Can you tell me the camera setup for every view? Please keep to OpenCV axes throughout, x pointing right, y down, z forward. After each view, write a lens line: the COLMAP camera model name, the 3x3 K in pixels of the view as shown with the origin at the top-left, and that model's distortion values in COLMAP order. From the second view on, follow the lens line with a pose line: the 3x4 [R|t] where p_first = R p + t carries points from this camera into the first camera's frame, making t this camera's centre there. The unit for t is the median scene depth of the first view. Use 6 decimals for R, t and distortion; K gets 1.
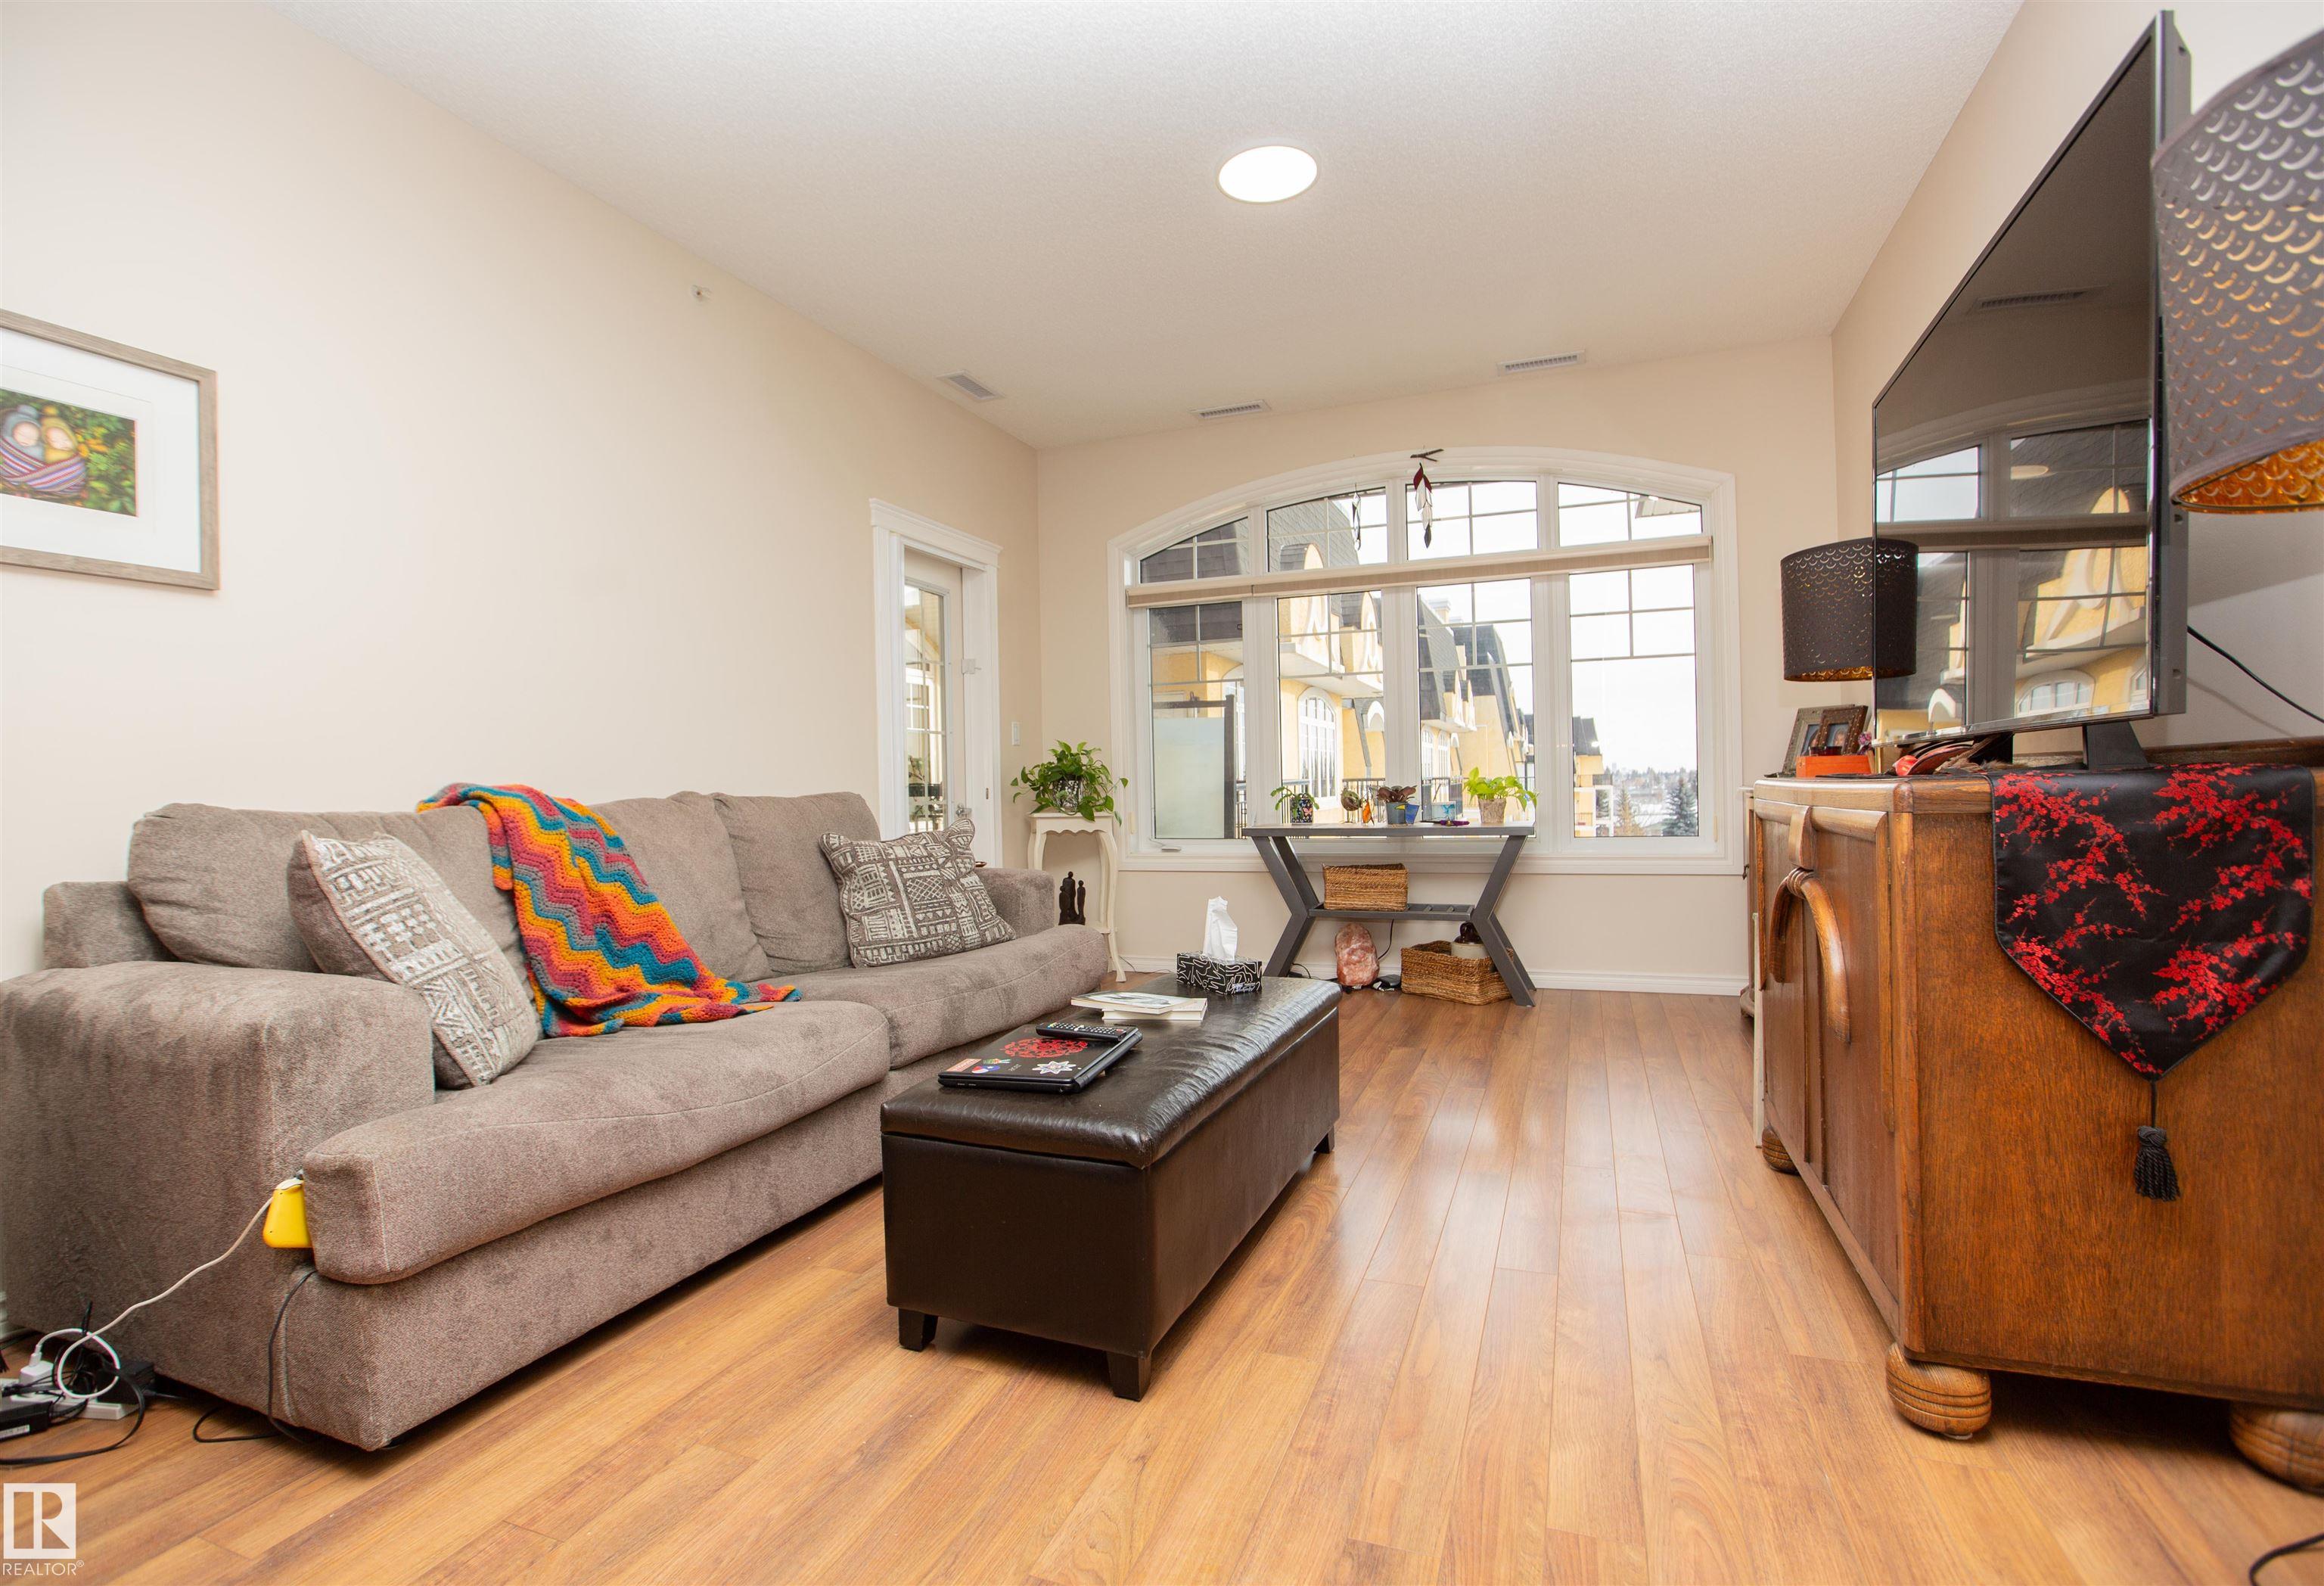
lens RADIAL K [[1090.8, 0, 1196.3], [0, 1090.8, 787.8], [0, 0, 1]] dist [-0.049578, 0.017950]
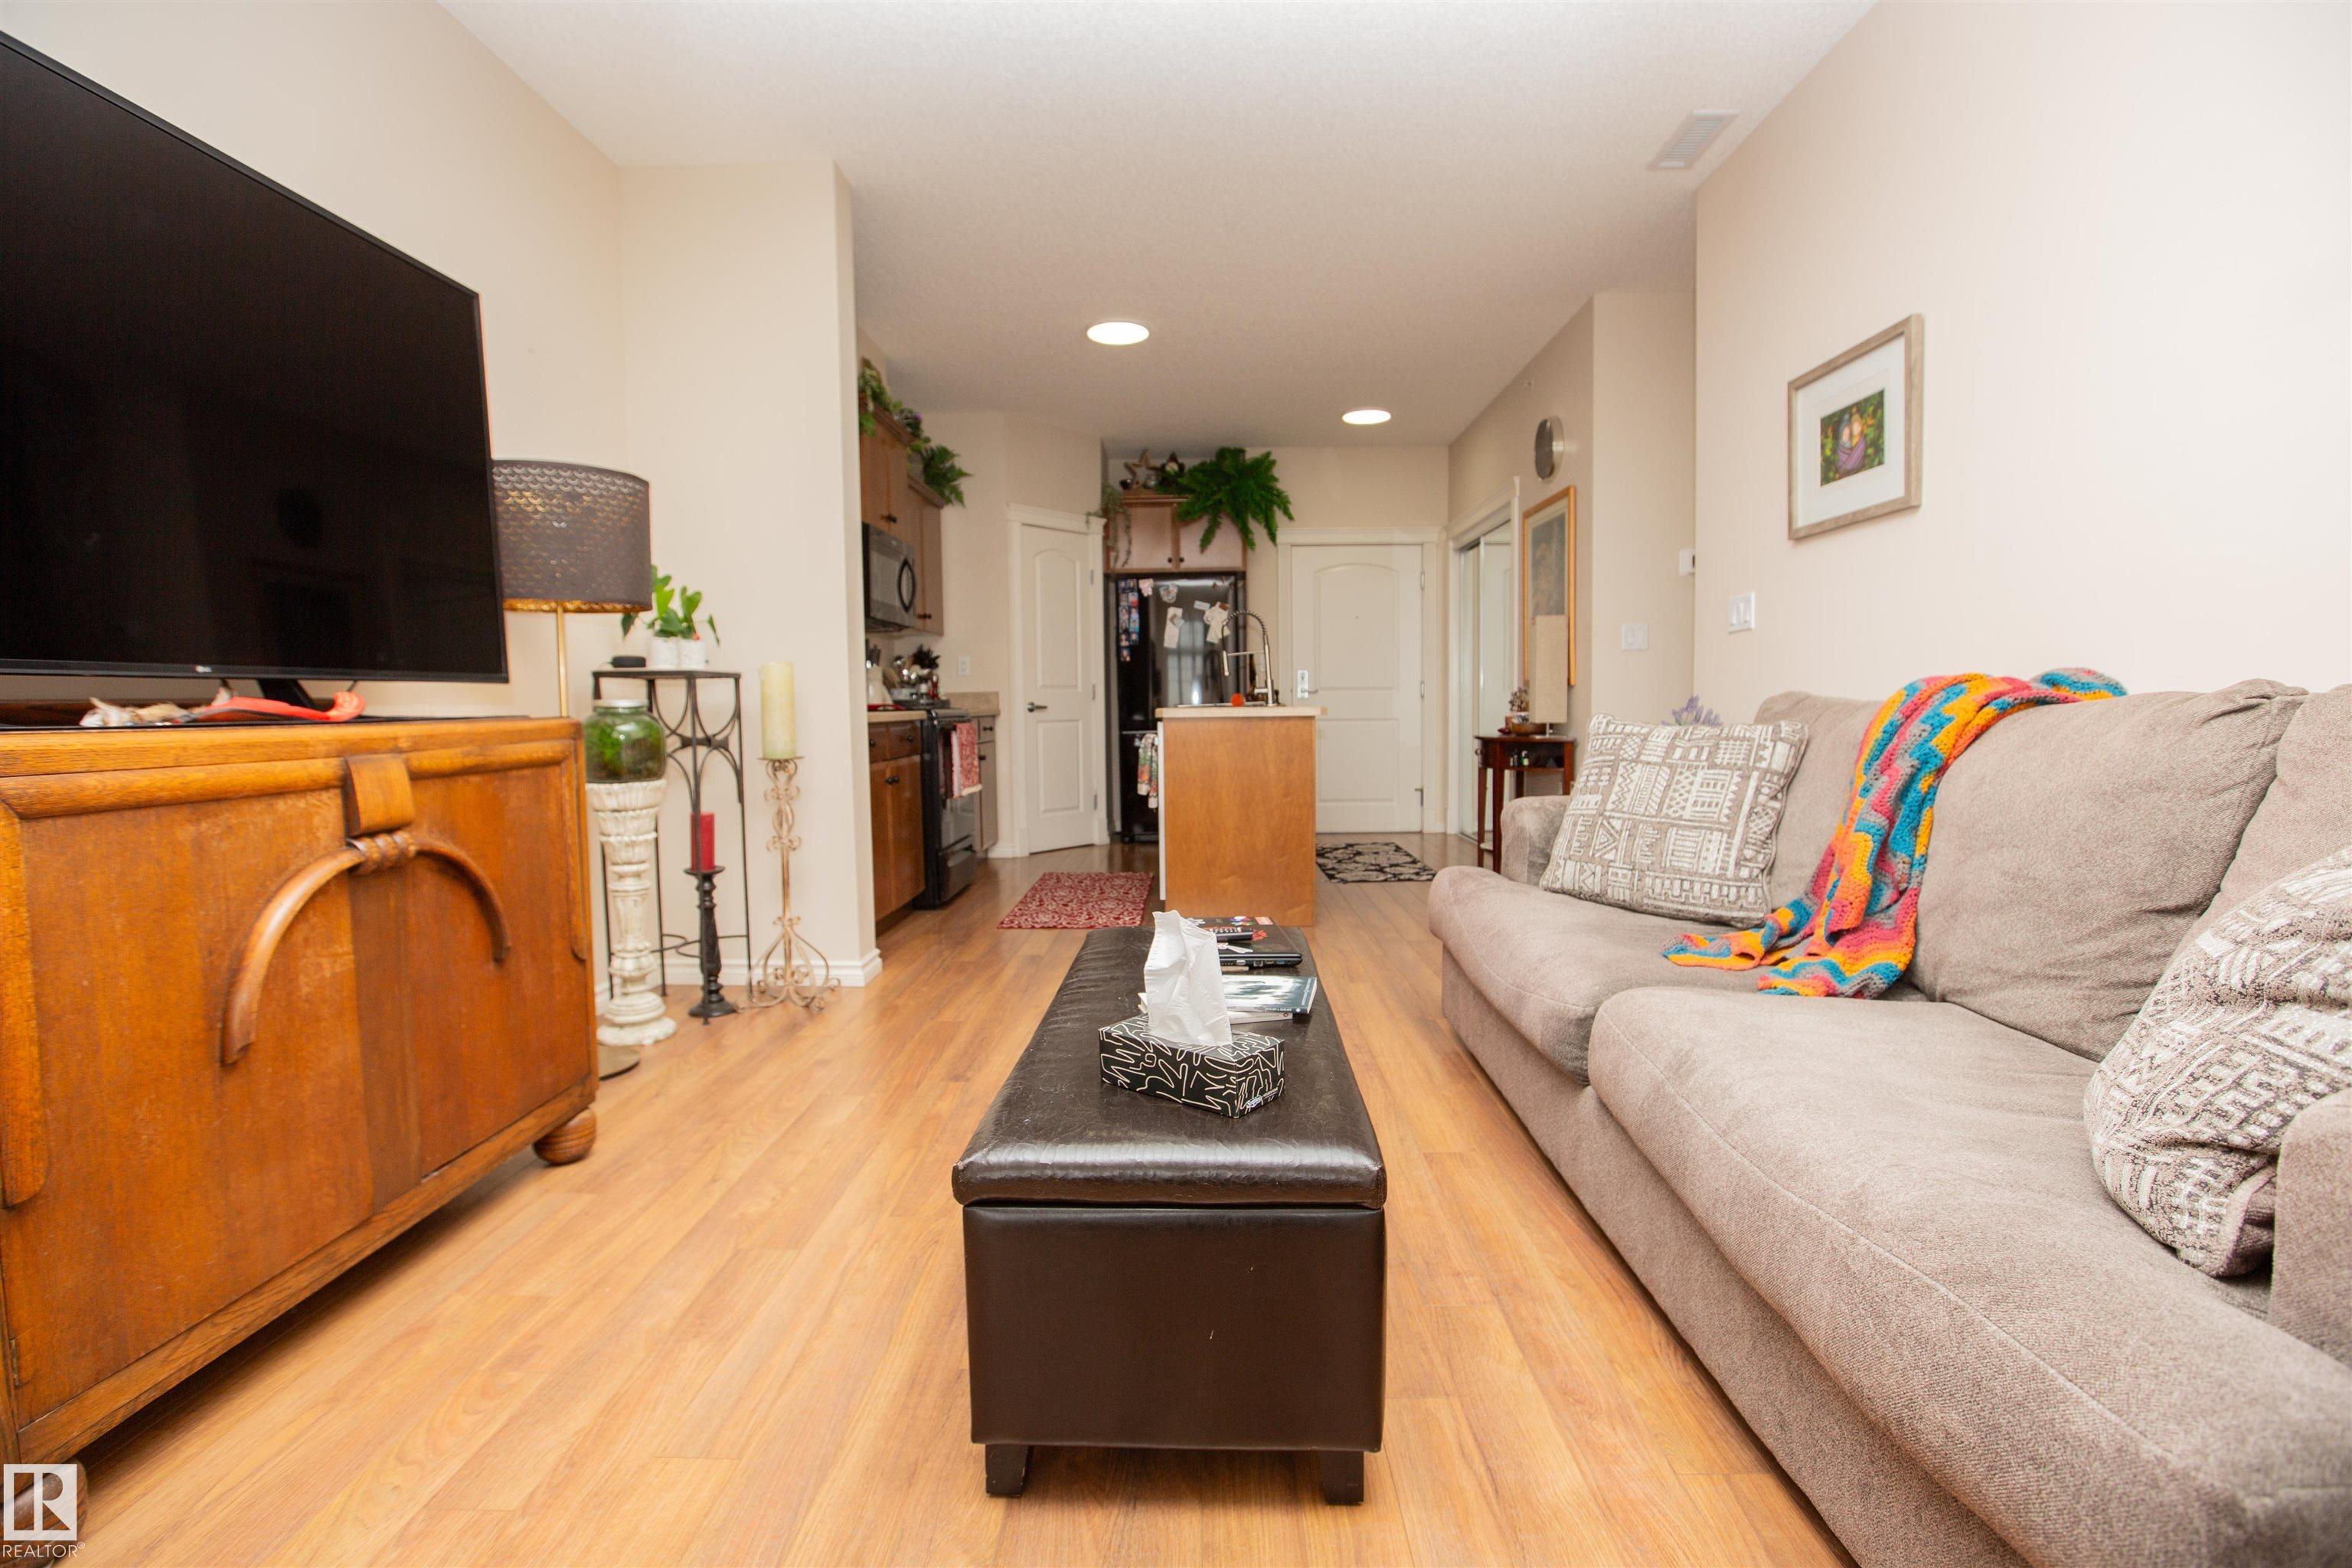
lens RADIAL K [[1113.5, 0, 1176.0], [0, 1113.5, 784.0], [0, 0, 1]] dist [-0.035273, 0.009216]
pose [[-0.941581, 0.059649, -0.331464, 0.128224], [0.032892, 0.995773, 0.085758, -0.005208], [0.335178, 0.069846, -0.939562, 0.914477]]
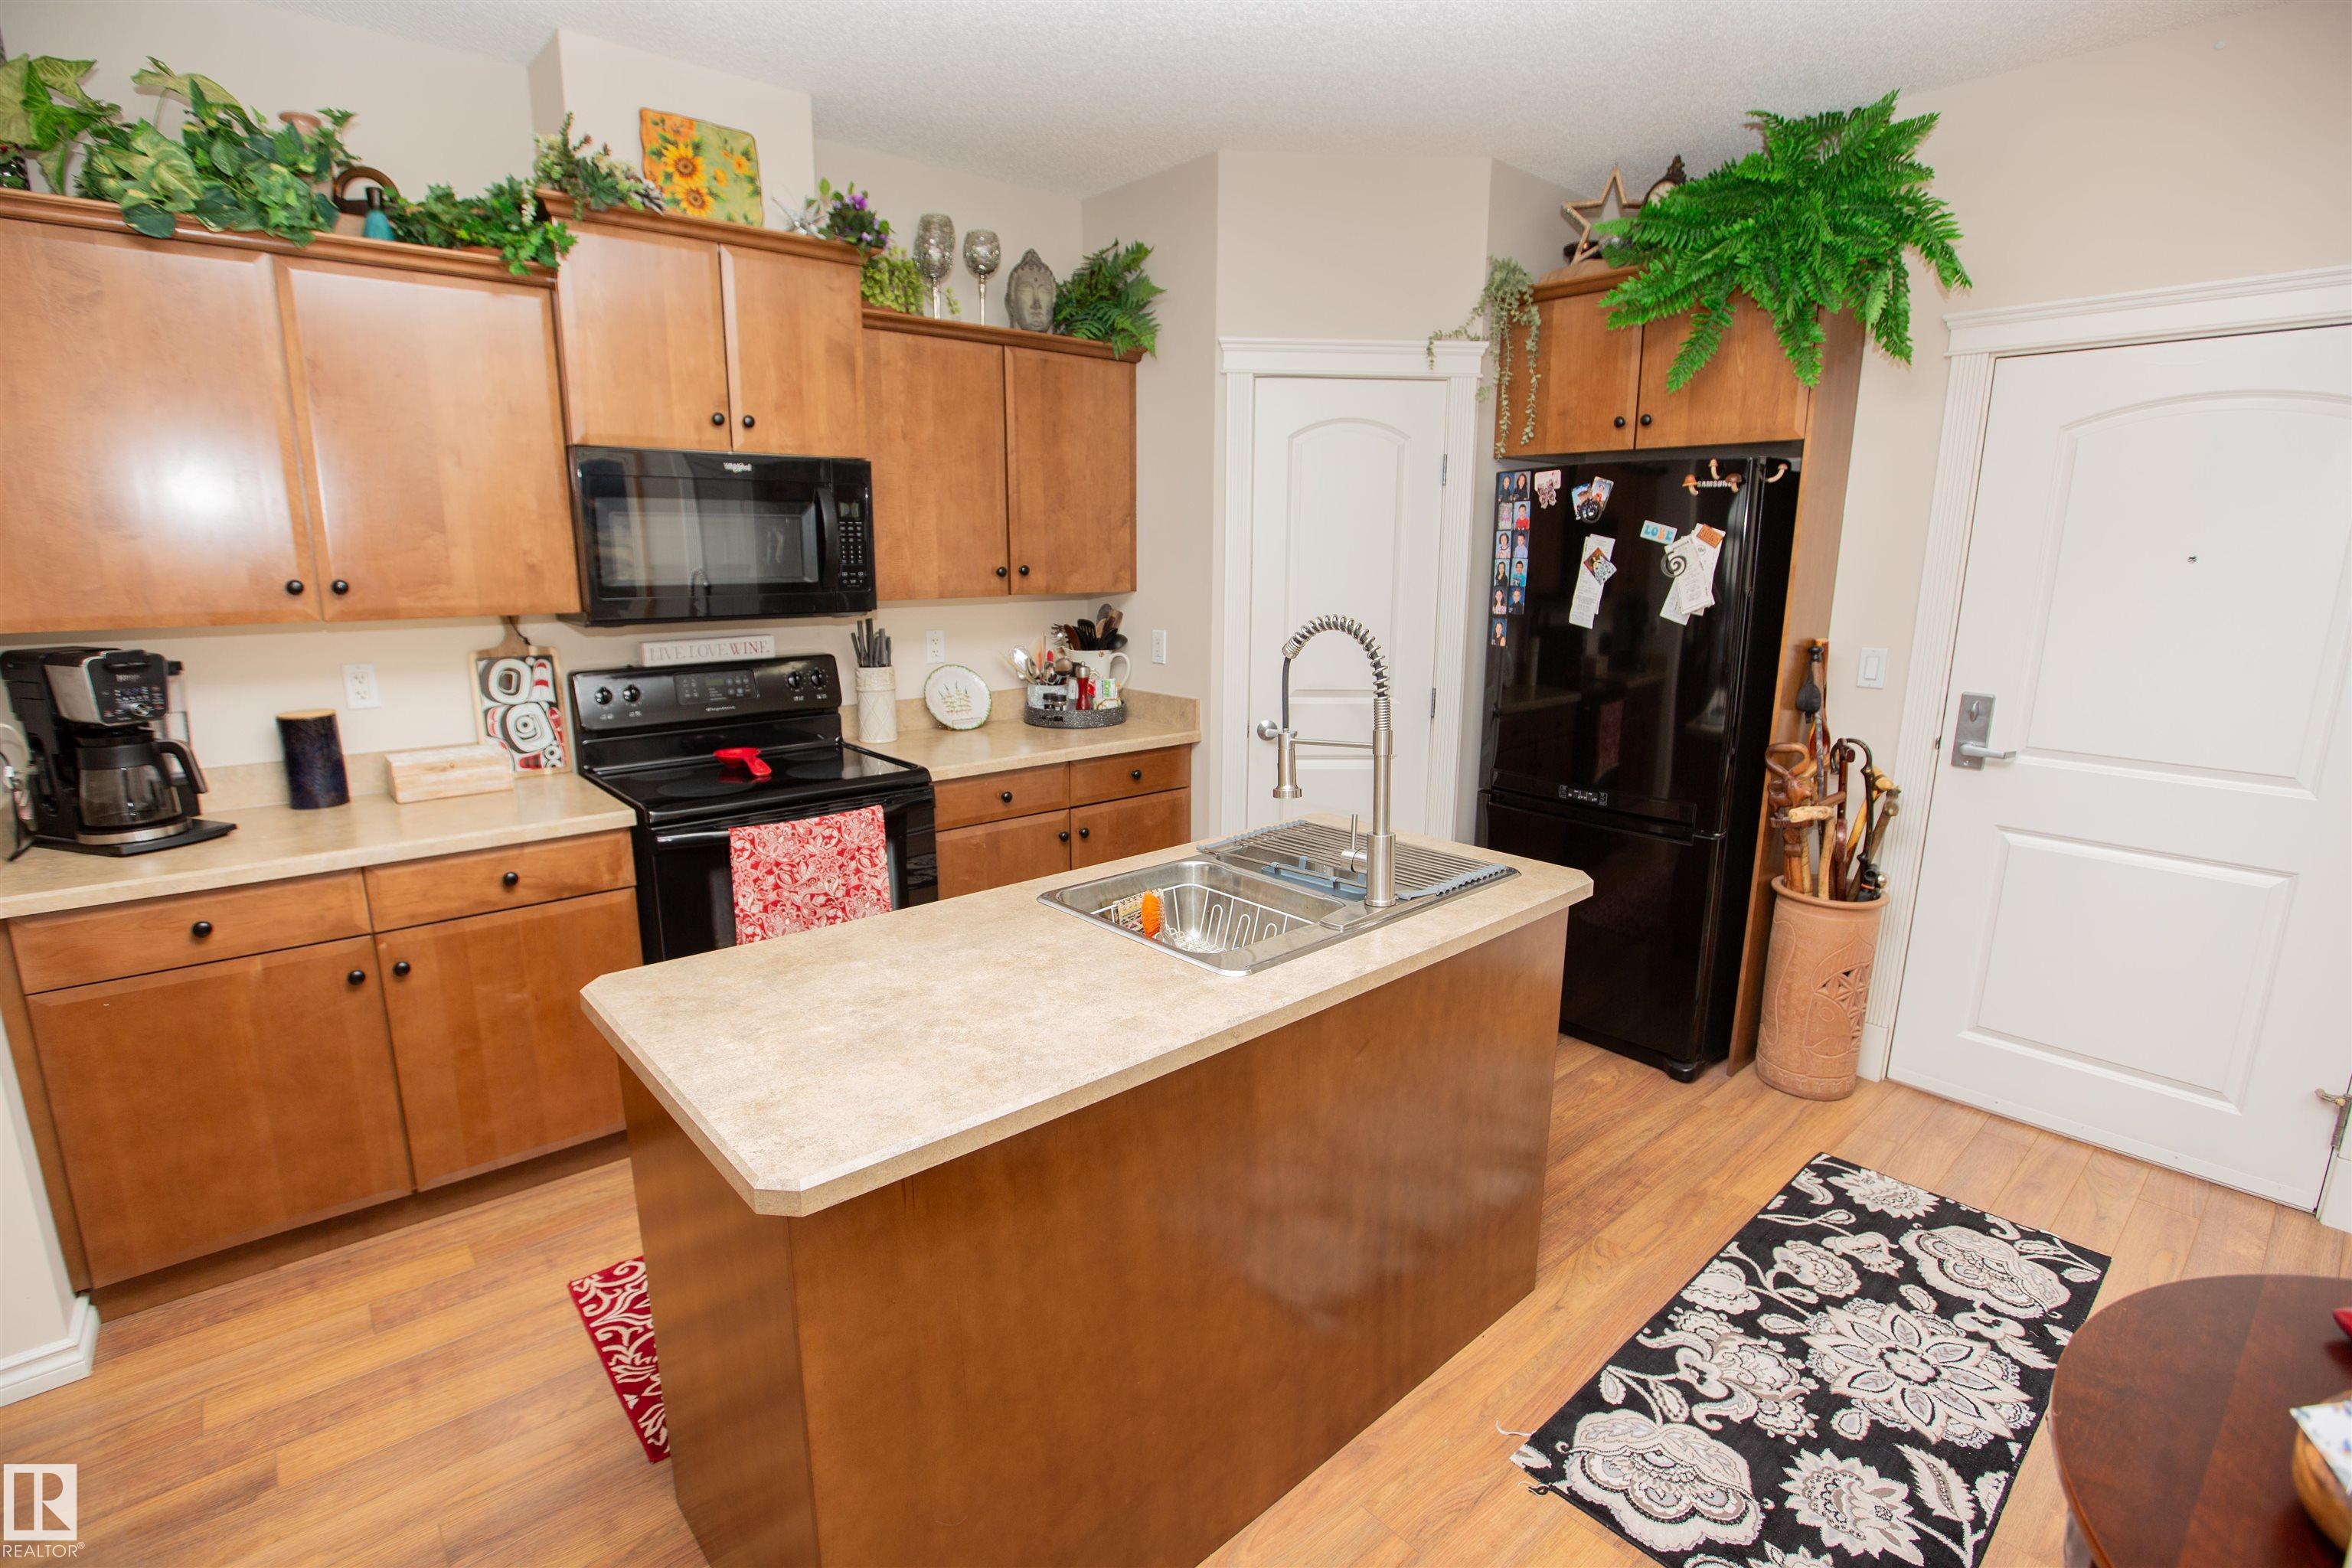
lens RADIAL K [[1113.5, 0, 1176.0], [0, 1113.5, 784.0], [0, 0, 1]] dist [-0.035273, 0.009216]
pose [[-0.880440, -0.079910, 0.467375, -0.510732], [0.021118, 0.978110, 0.207015, -0.115929], [-0.473687, 0.192134, -0.859480, 0.157537]]
